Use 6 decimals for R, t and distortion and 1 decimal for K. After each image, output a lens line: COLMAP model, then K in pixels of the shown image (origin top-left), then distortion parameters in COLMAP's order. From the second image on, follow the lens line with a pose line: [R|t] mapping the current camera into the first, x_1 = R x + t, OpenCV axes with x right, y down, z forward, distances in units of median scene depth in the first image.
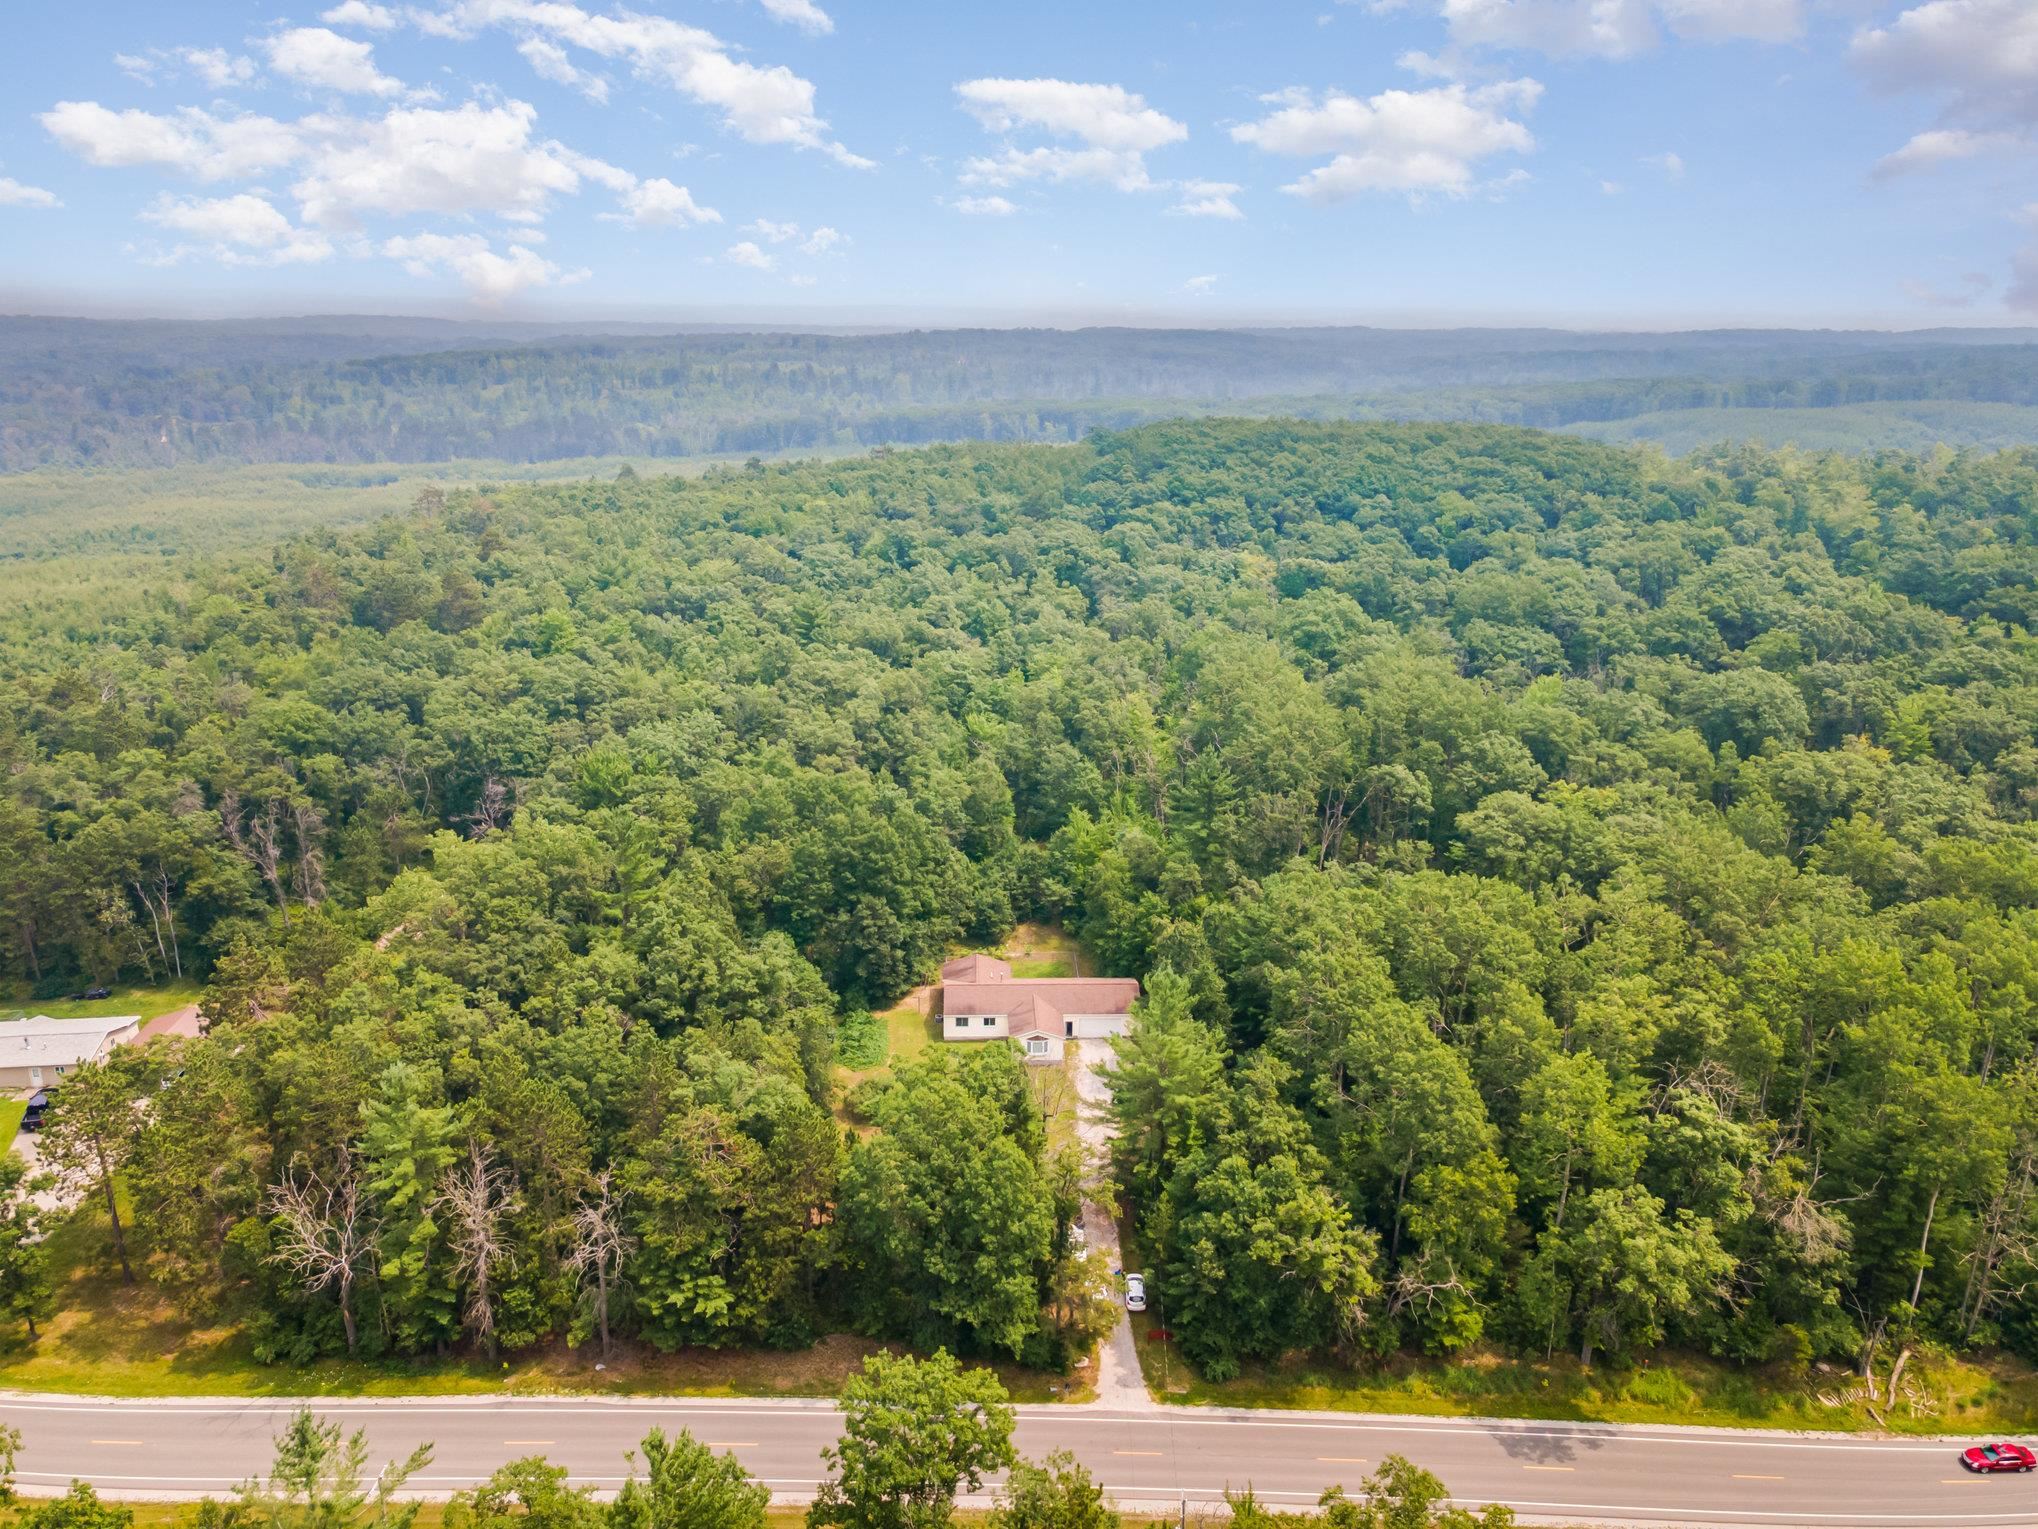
lens RADIAL K [[1483.0, 0, 1018.2], [0, 1483.0, 763.8], [0, 0, 1]] dist [0.045386, 0.011015]
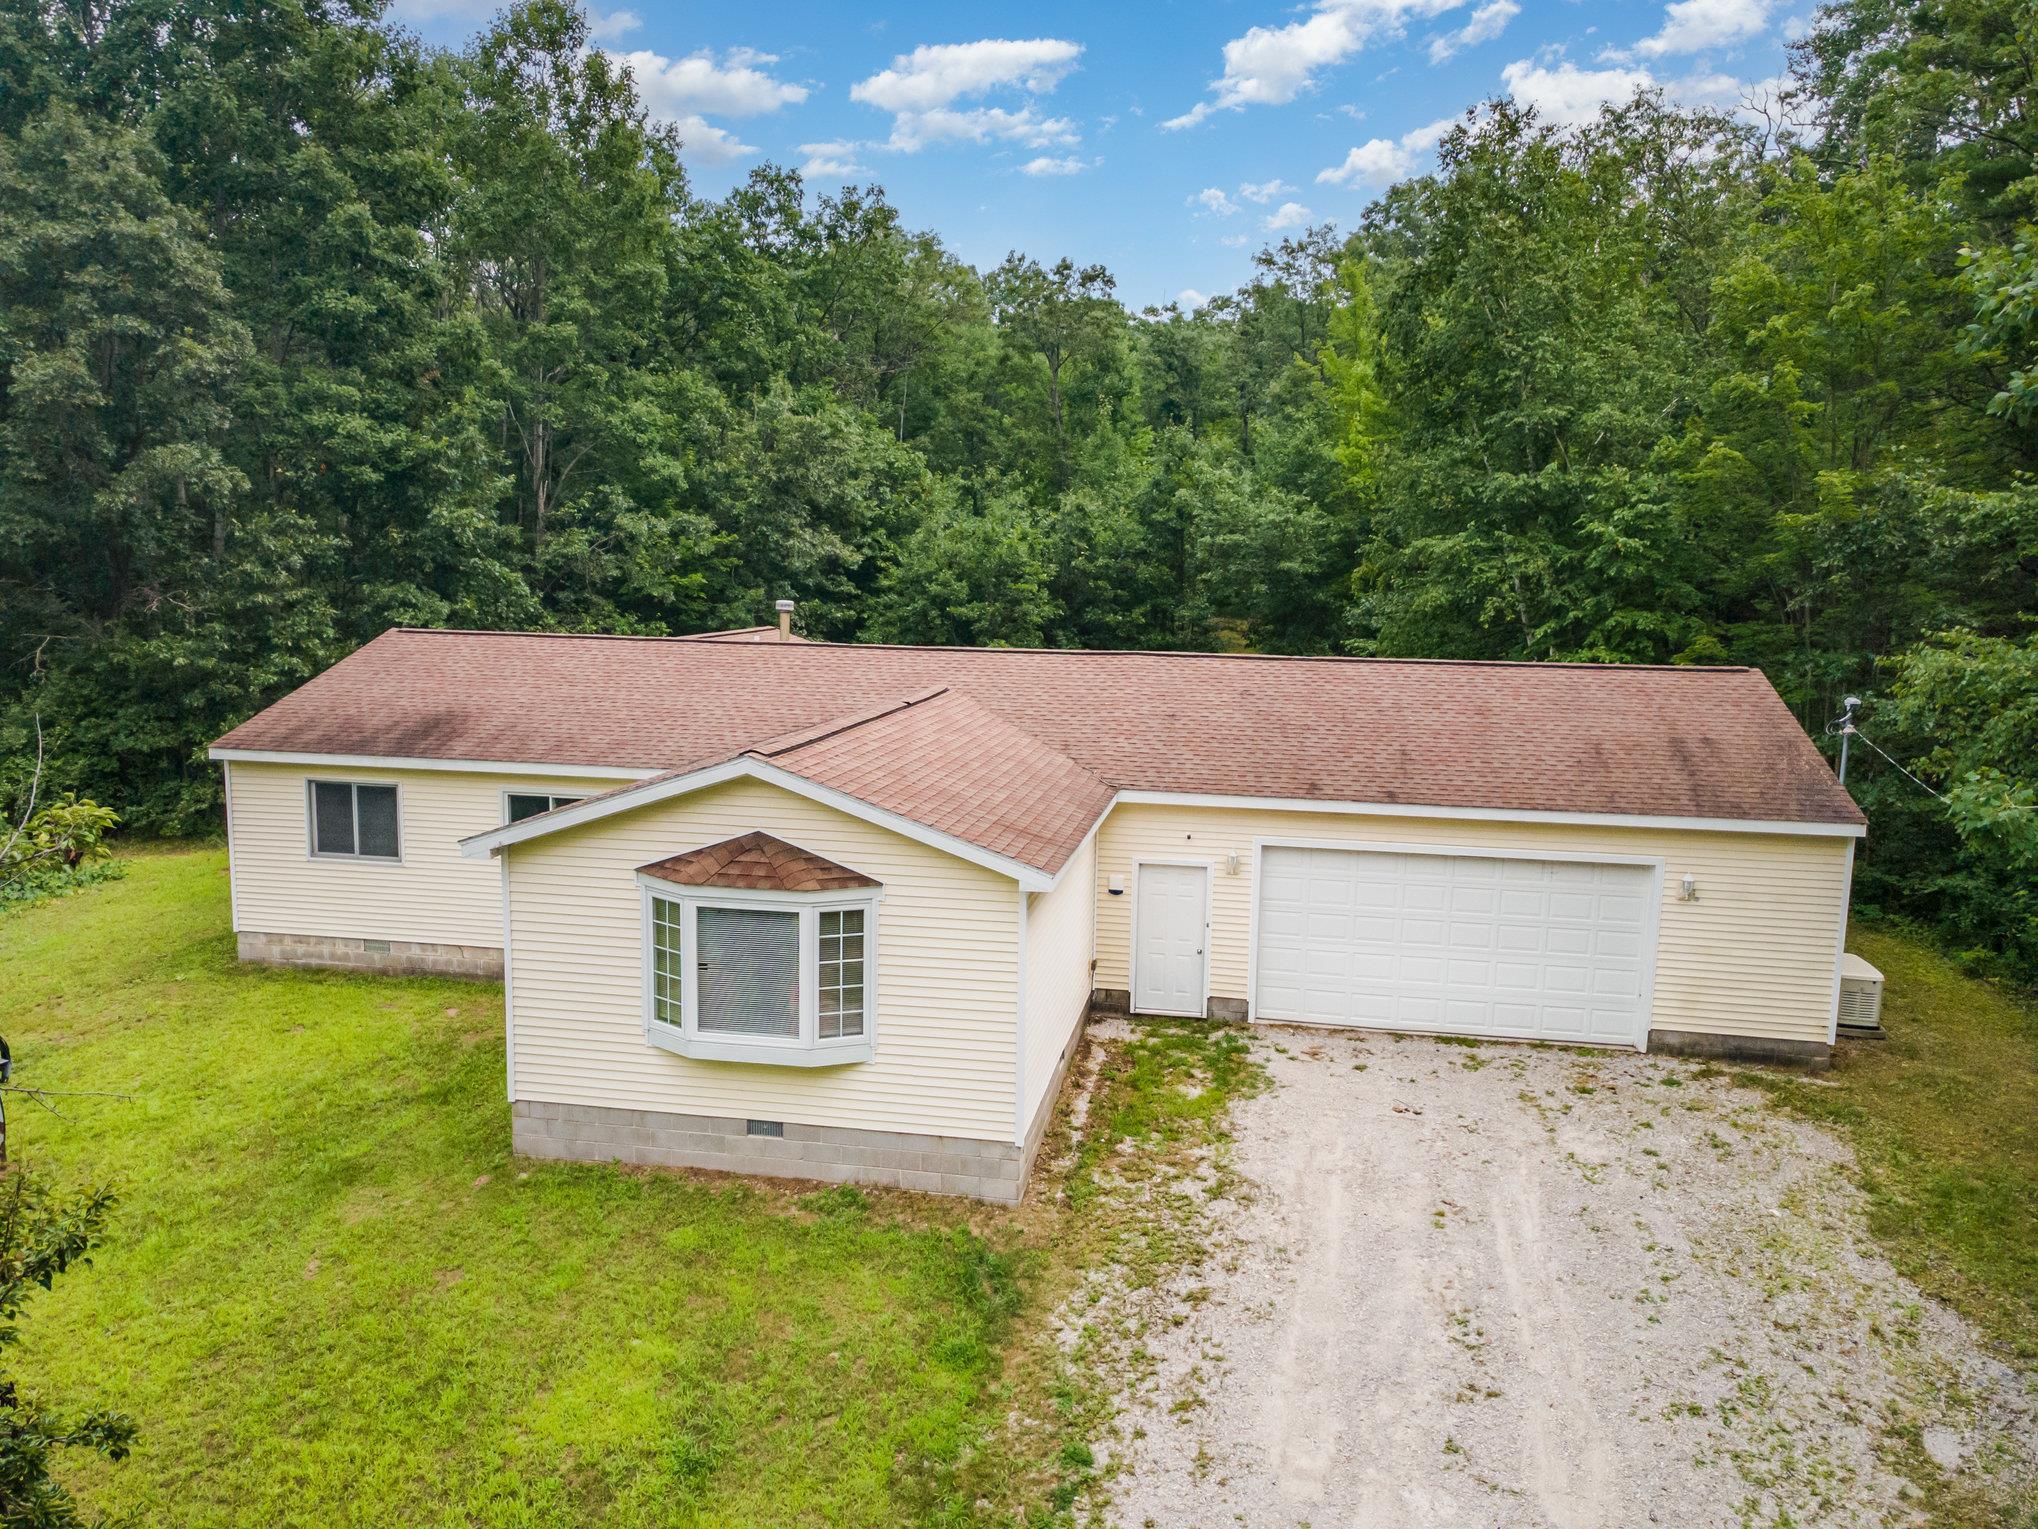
lens RADIAL K [[1483.0, 0, 1017.8], [0, 1483.0, 762.3], [0, 0, 1]] dist [0.045386, 0.011015]
pose [[0.977807, 0.030056, -0.207338, 0.046045], [-0.065437, 0.983959, -0.165963, 0.186361], [0.199024, 0.175847, 0.964089, 0.882798]]
